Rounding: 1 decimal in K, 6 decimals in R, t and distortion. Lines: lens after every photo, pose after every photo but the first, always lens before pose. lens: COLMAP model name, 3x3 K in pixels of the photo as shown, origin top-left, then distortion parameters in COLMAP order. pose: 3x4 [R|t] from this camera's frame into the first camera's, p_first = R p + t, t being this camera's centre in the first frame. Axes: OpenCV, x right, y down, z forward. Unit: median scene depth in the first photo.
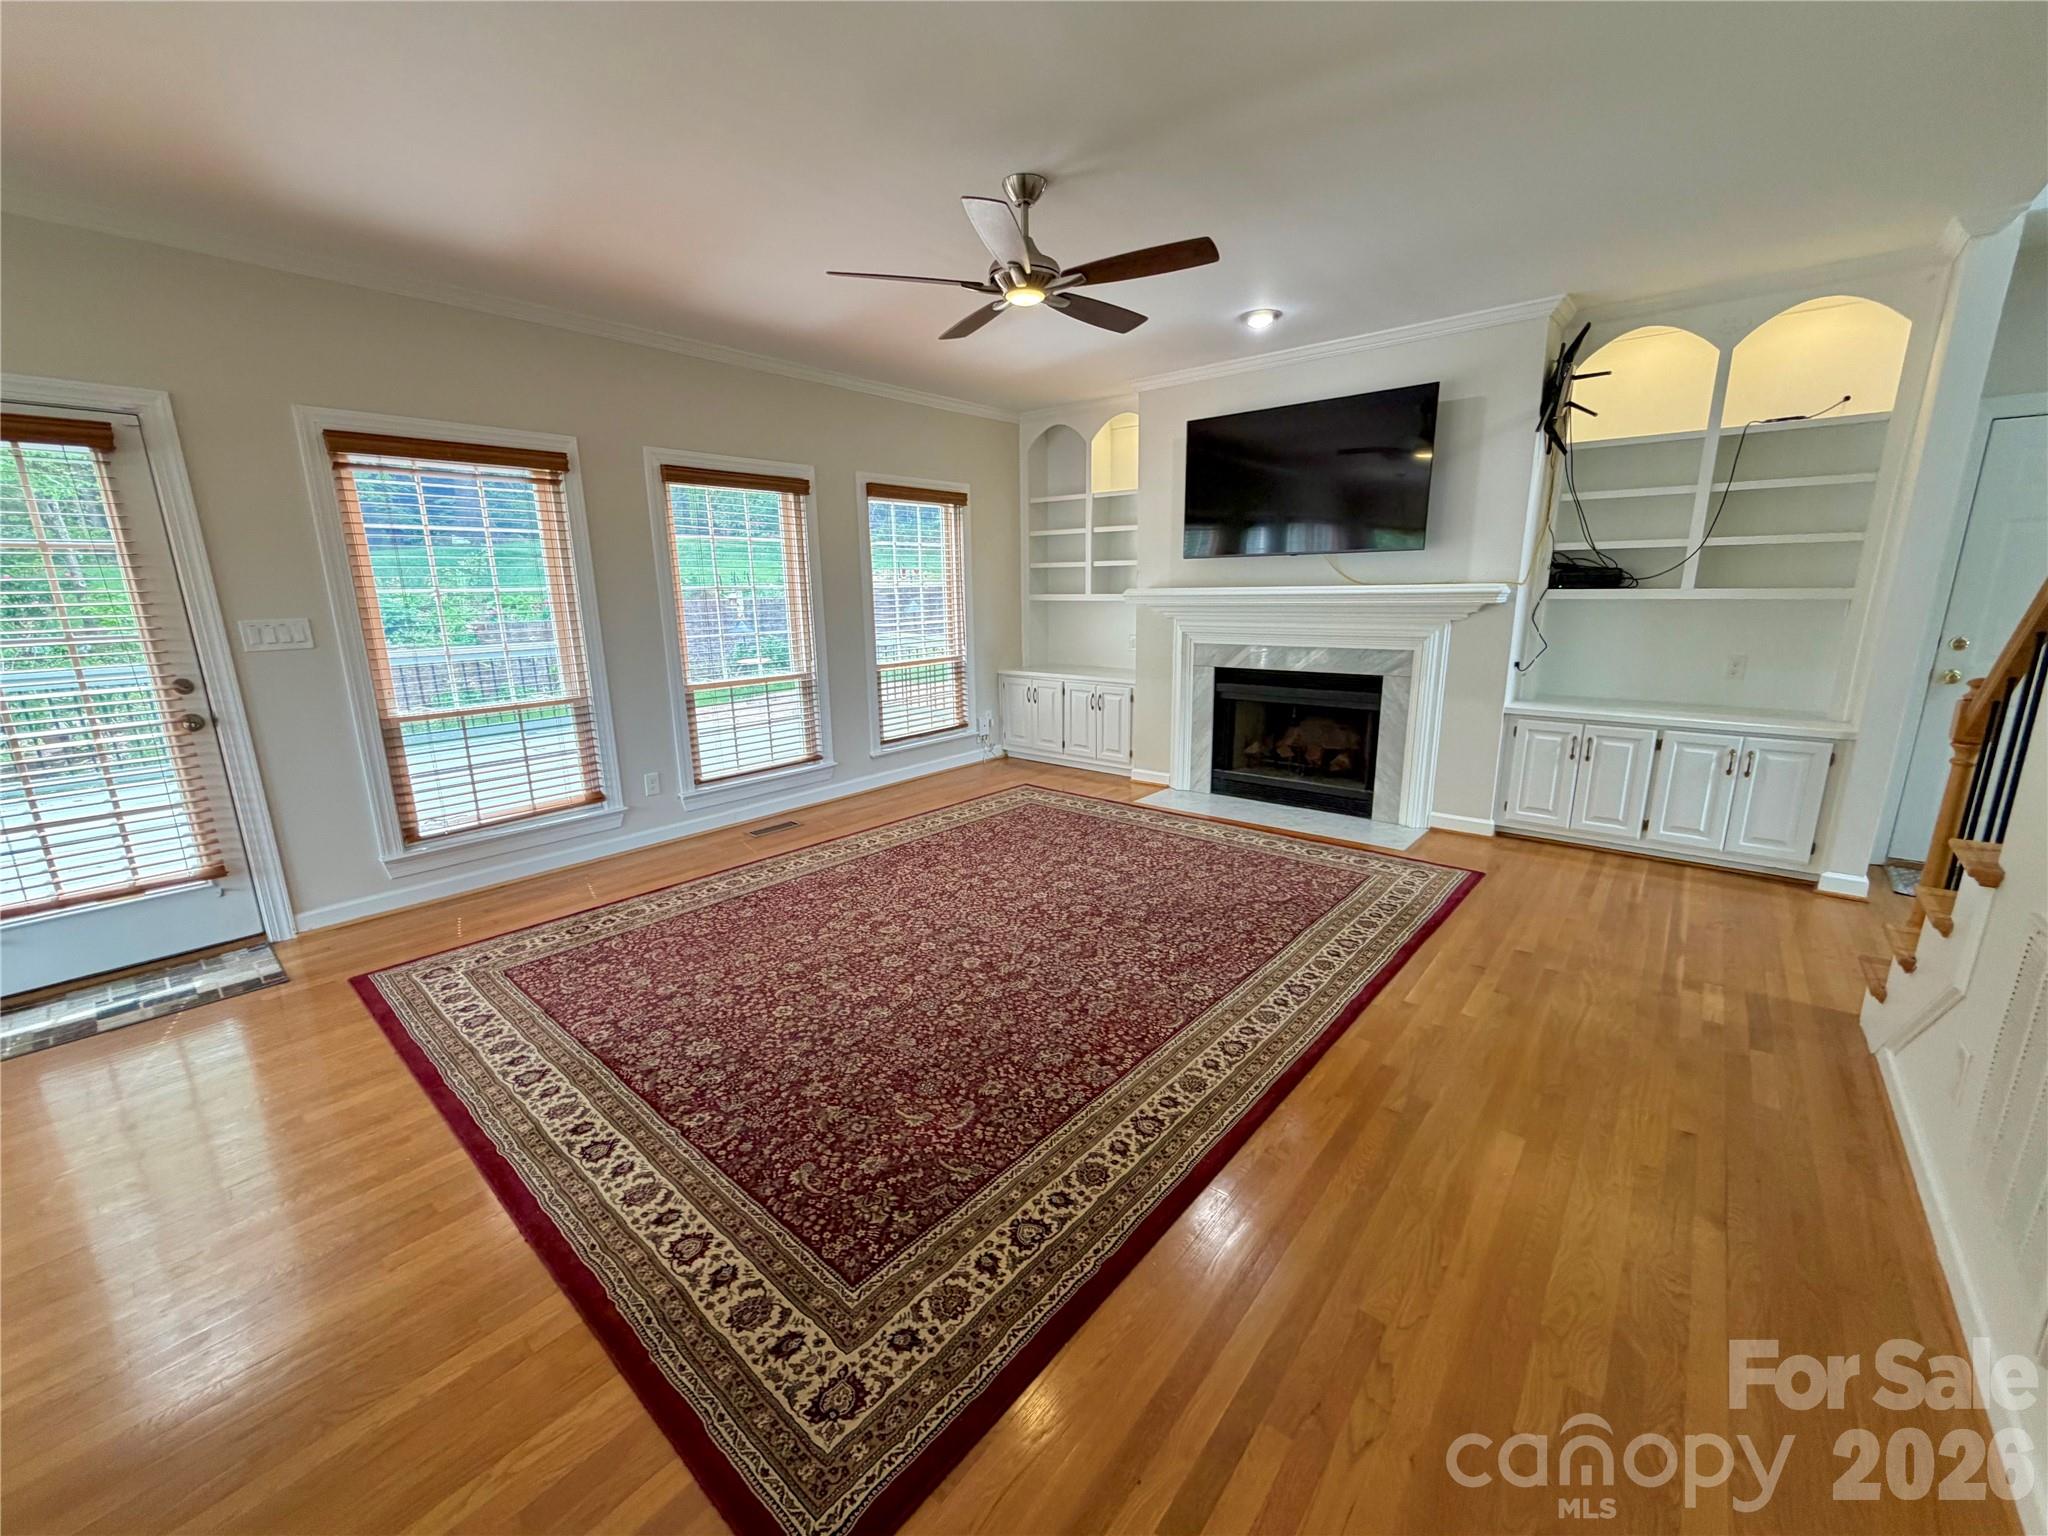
lens RADIAL K [[815.4, 0, 1017.0], [0, 815.4, 771.0], [0, 0, 1]] dist [0.001674, -0.000864]
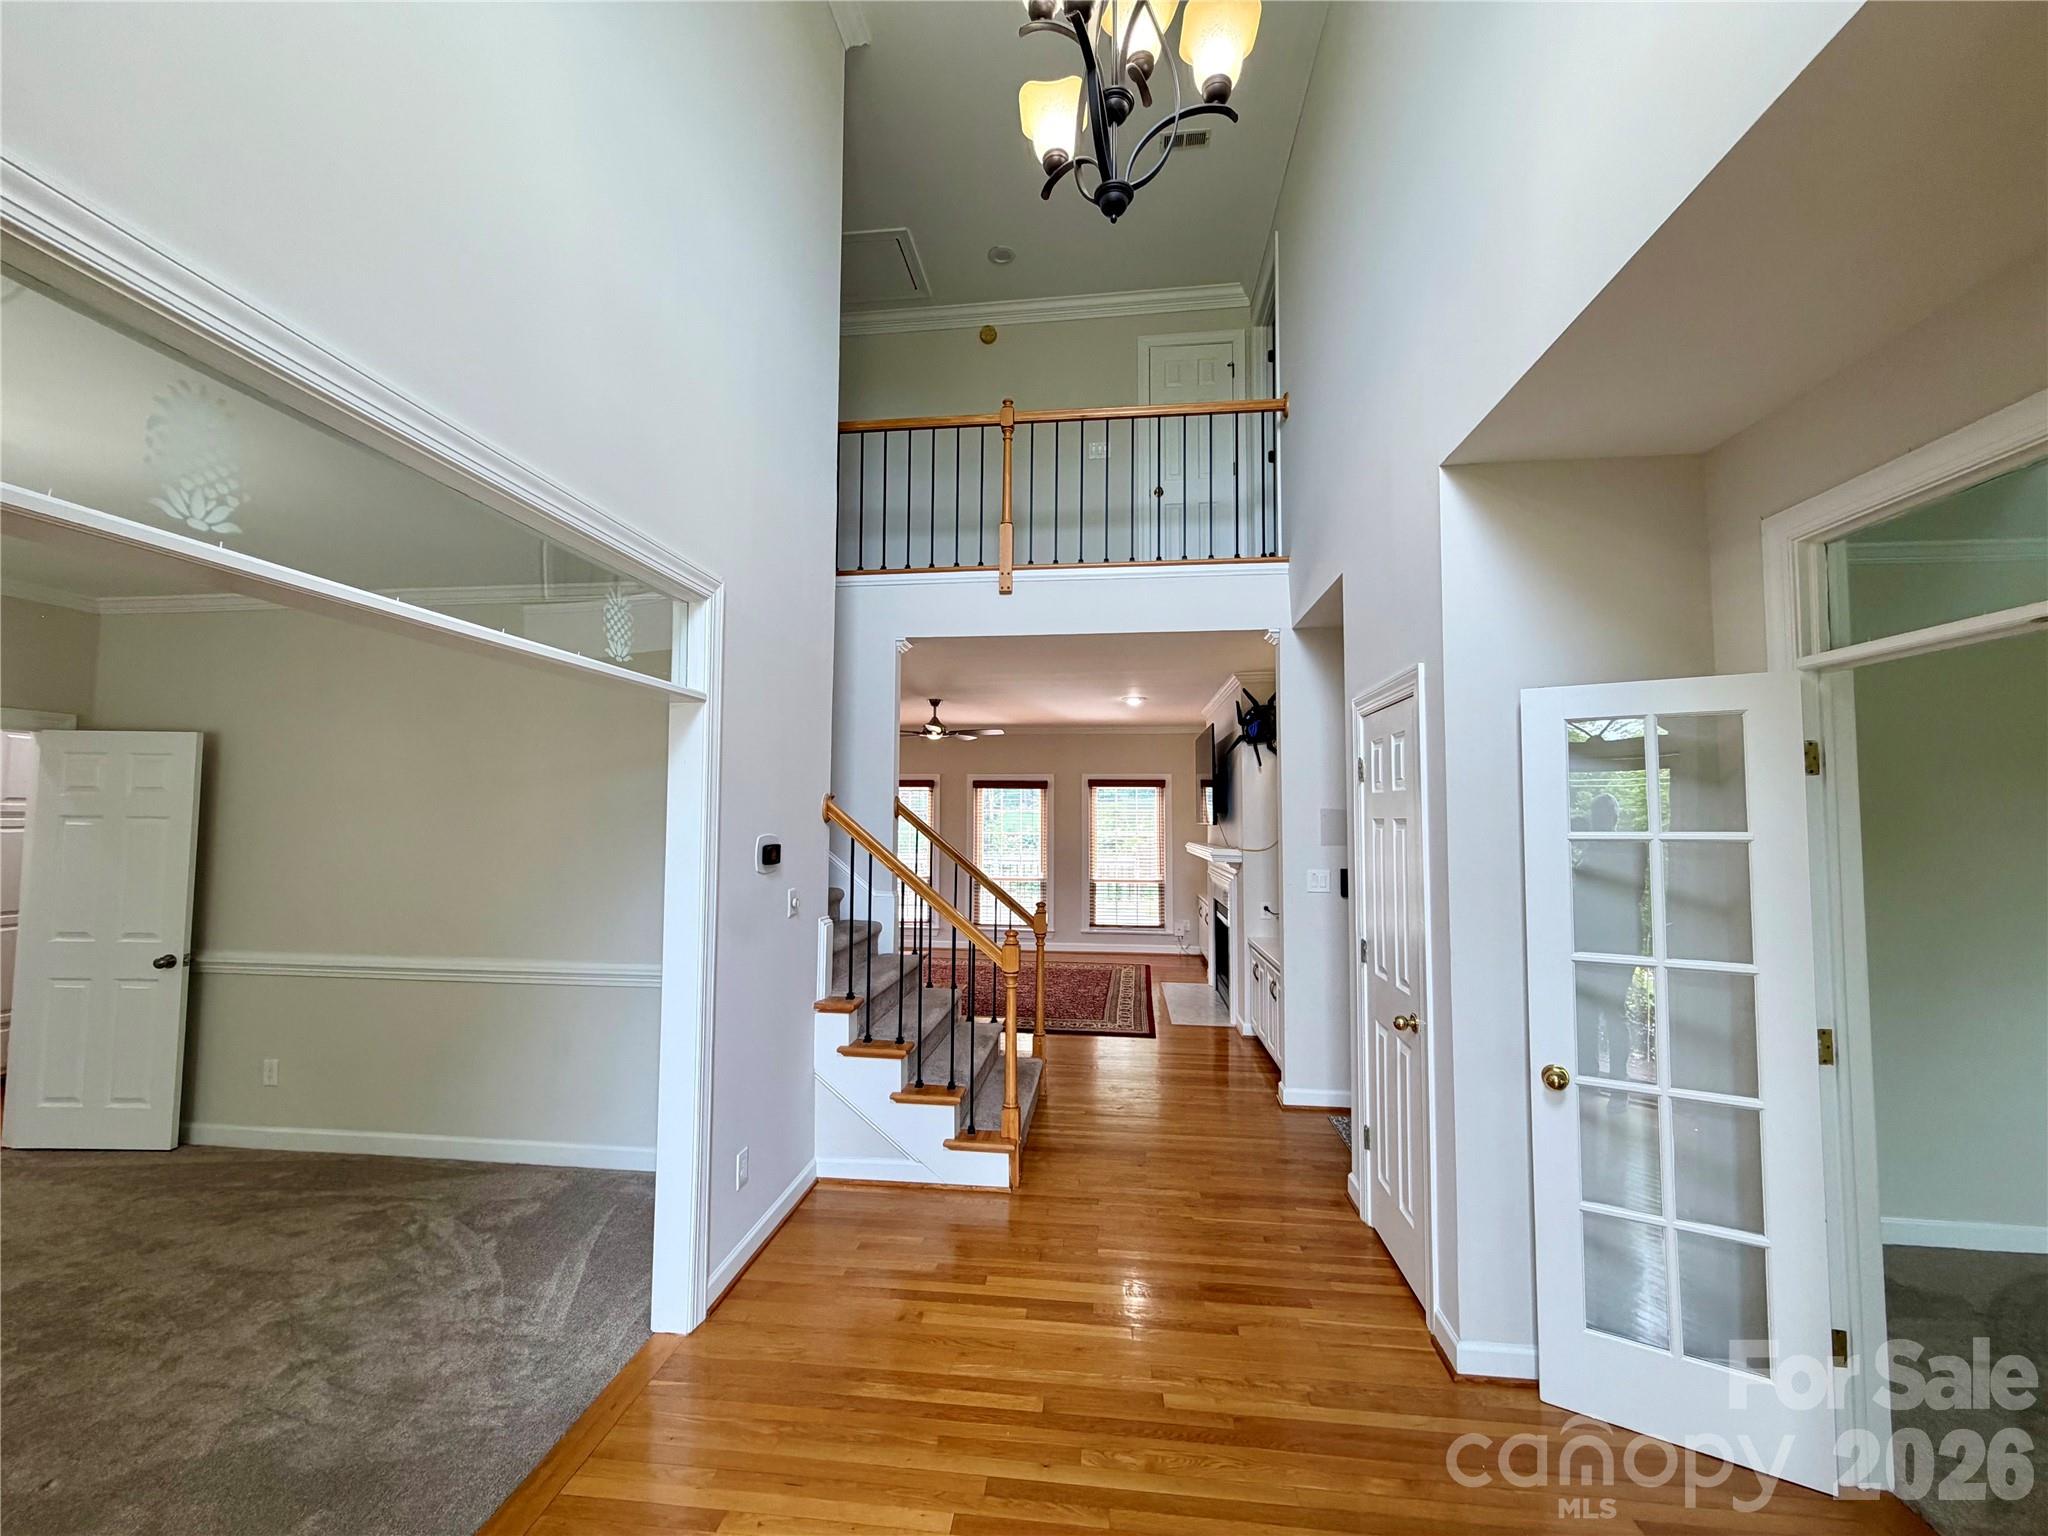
lens RADIAL K [[815.4, 0, 1022.9], [0, 815.4, 770.2], [0, 0, 1]] dist [0.001674, -0.000864]
pose [[0.553541, -0.032103, -0.832203, 1.563375], [-0.203385, 0.963790, -0.172461, -0.031092], [0.807606, 0.264721, 0.526968, -0.121694]]
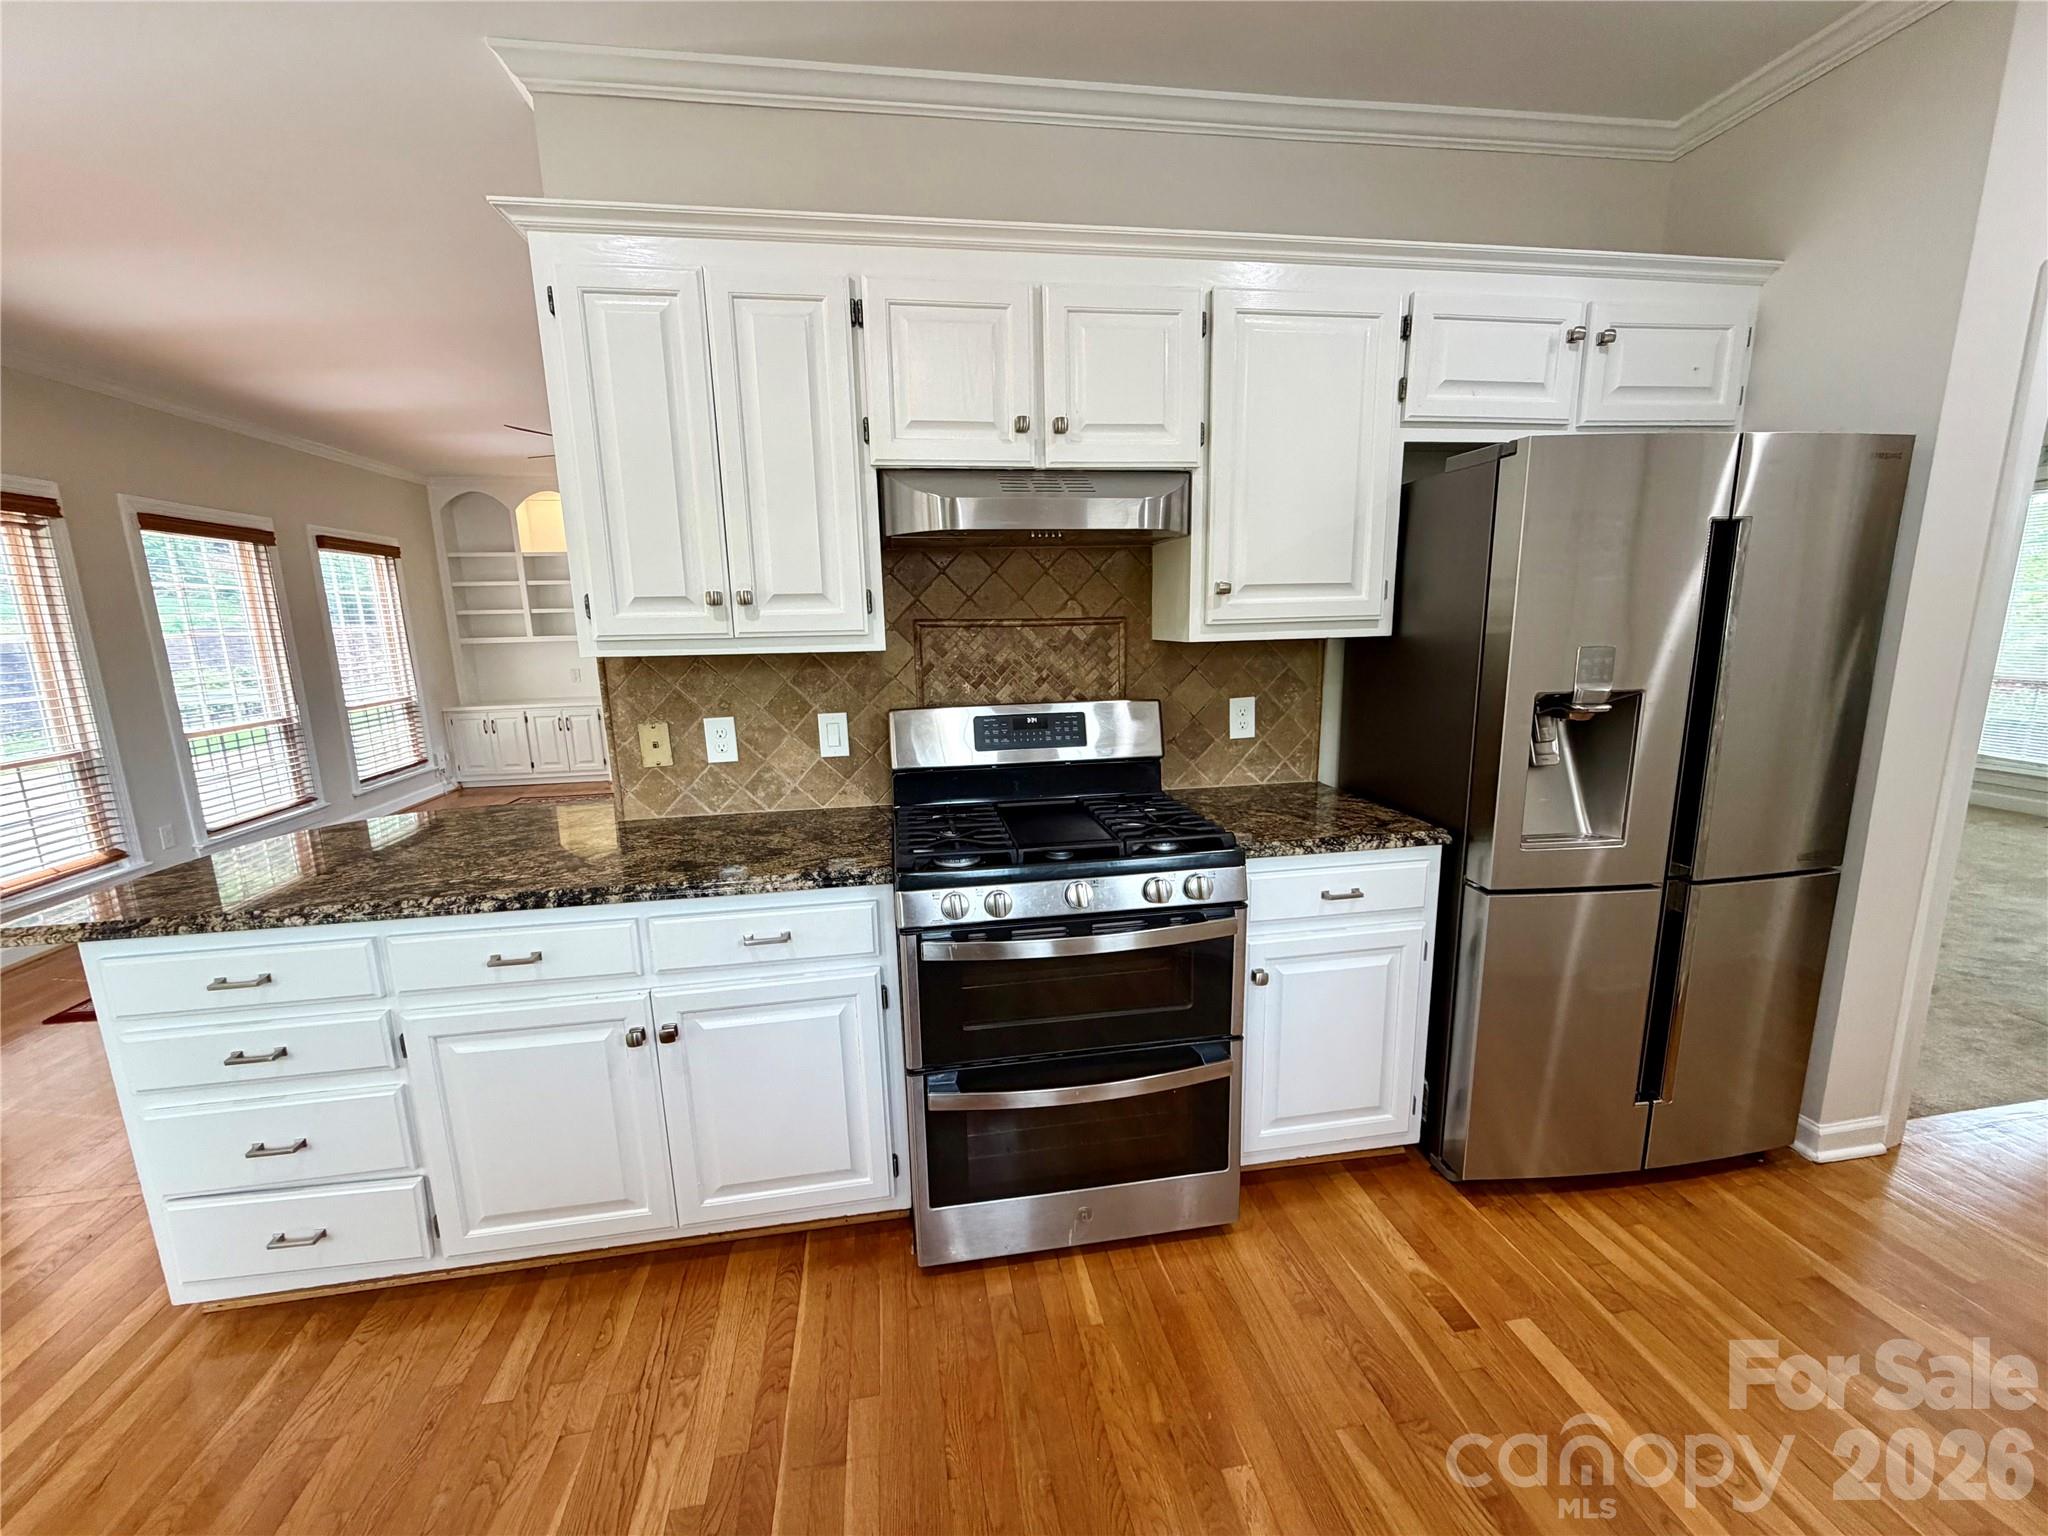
lens RADIAL K [[815.4, 0, 1018.8], [0, 815.4, 772.8], [0, 0, 1]] dist [0.001674, -0.000864]
pose [[0.653330, -0.146935, 0.742678, -0.515388], [0.186114, 0.982052, 0.030571, 0.103870], [-0.733840, 0.118250, 0.668951, -0.409350]]
